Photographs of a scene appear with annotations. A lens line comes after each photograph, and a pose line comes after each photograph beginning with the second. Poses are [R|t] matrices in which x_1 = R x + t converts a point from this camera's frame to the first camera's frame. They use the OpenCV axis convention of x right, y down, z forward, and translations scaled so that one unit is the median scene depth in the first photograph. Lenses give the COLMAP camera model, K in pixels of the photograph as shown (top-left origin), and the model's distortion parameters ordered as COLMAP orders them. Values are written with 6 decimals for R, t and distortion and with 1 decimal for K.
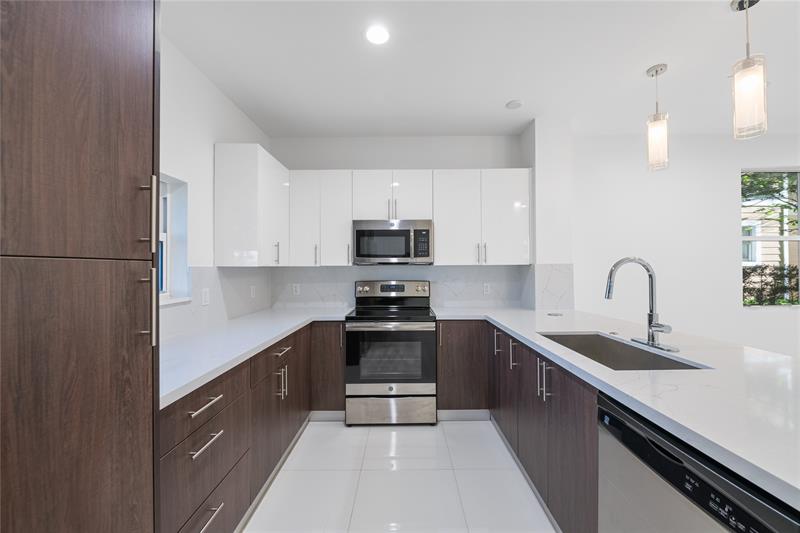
lens RADIAL K [[317.0, 0, 403.3], [0, 317.0, 265.5], [0, 0, 1]] dist [0.001608, -0.004353]
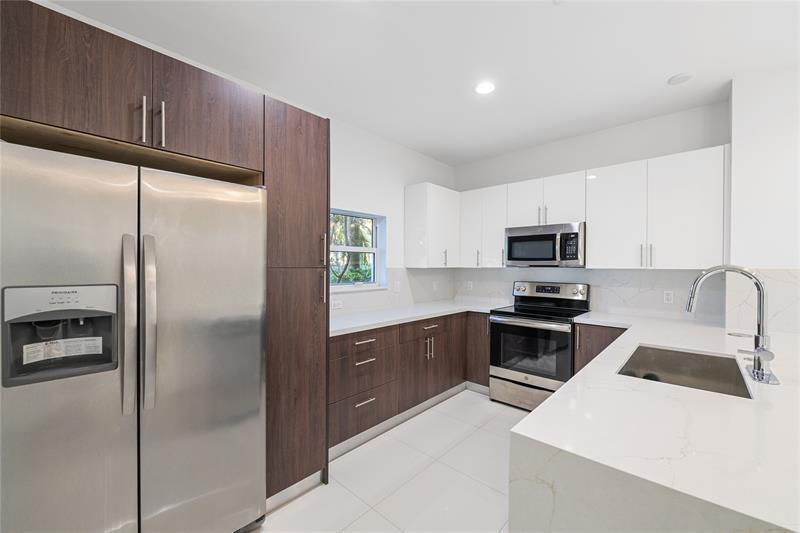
lens RADIAL K [[320.0, 0, 402.7], [0, 320.0, 267.7], [0, 0, 1]] dist [0.000176, -0.004156]
pose [[0.735760, 0.012987, -0.677118, 0.387943], [-0.003808, 0.999880, 0.015039, -0.016706], [0.677231, -0.008486, 0.735721, -0.121868]]
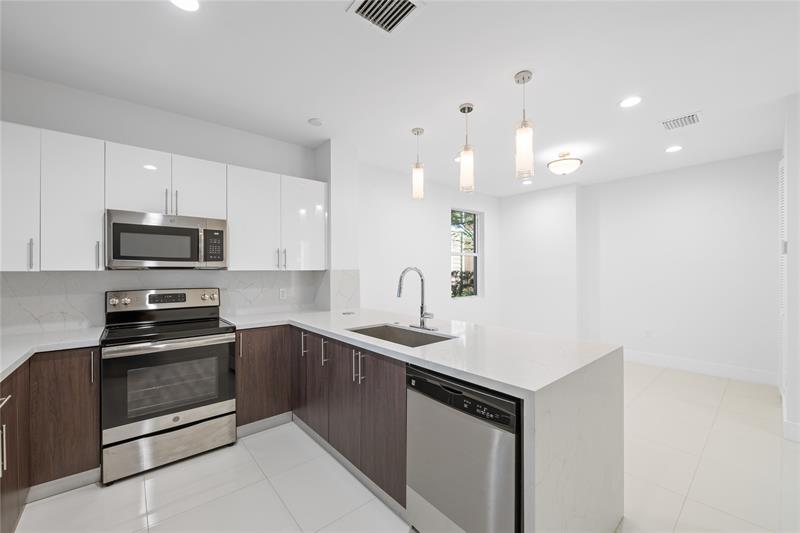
lens RADIAL K [[318.6, 0, 404.4], [0, 318.6, 269.6], [0, 0, 1]] dist [0.000749, -0.003760]
pose [[0.756022, 0.005835, 0.654520, -0.130717], [-0.007270, 0.999973, -0.000517, -0.006788], [-0.654506, -0.004368, 0.756044, -0.020090]]
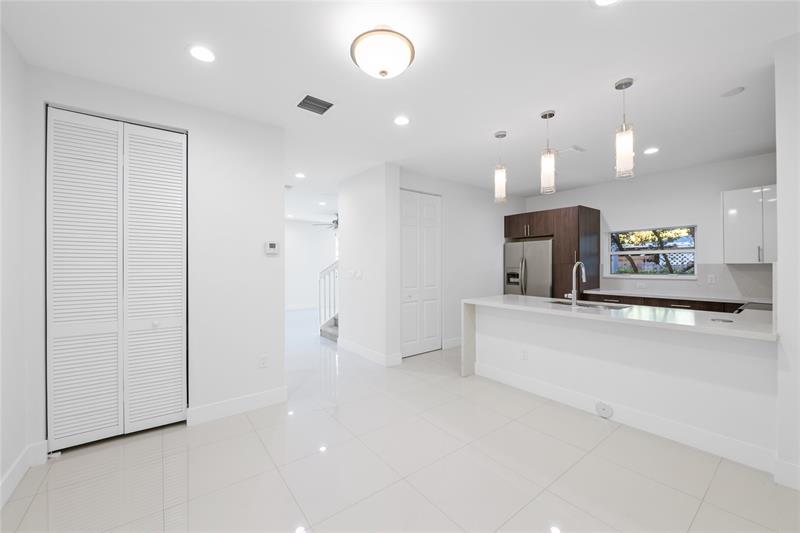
lens RADIAL K [[320.0, 0, 402.7], [0, 320.0, 267.7], [0, 0, 1]] dist [0.000176, -0.004156]
pose [[-0.795650, 0.016494, -0.605532, 1.700092], [0.015945, 0.999853, 0.006284, -0.011323], [0.605547, -0.004655, -0.795796, 1.156335]]
